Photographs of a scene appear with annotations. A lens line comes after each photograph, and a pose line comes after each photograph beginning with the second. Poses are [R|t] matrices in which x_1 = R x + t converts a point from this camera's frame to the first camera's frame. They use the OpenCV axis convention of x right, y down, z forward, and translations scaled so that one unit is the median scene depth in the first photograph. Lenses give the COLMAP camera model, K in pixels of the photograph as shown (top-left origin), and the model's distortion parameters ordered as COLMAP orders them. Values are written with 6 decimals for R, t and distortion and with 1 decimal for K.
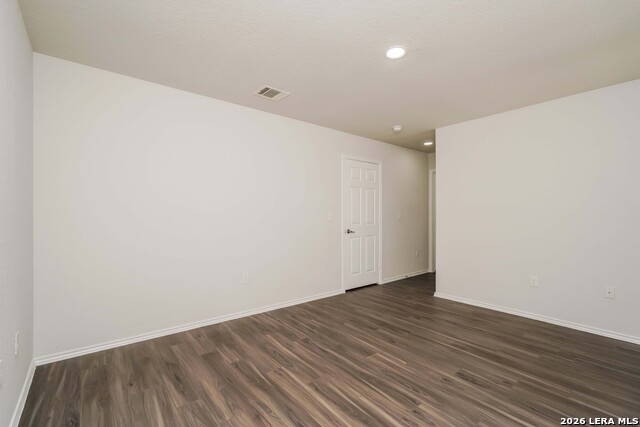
lens RADIAL K [[343.6, 0, 320.0], [0, 343.6, 213.5], [0, 0, 1]] dist [-0.000147, 0.000049]
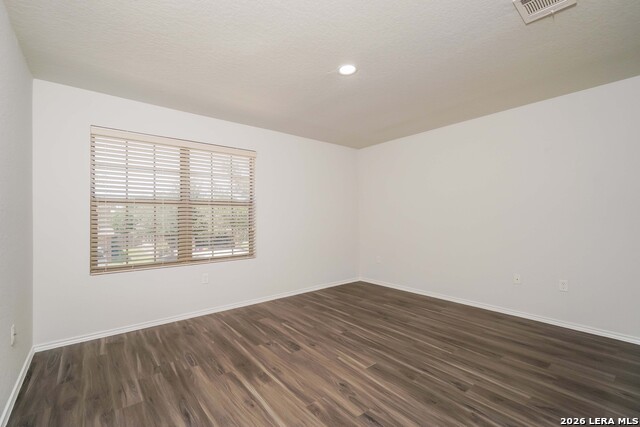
lens RADIAL K [[343.6, 0, 320.0], [0, 343.6, 213.5], [0, 0, 1]] dist [-0.000147, 0.000049]
pose [[-0.999971, 0.002328, -0.007247, 0.296379], [0.002425, 0.999907, -0.013396, 0.007887], [0.007215, -0.013413, -0.999884, 1.944188]]
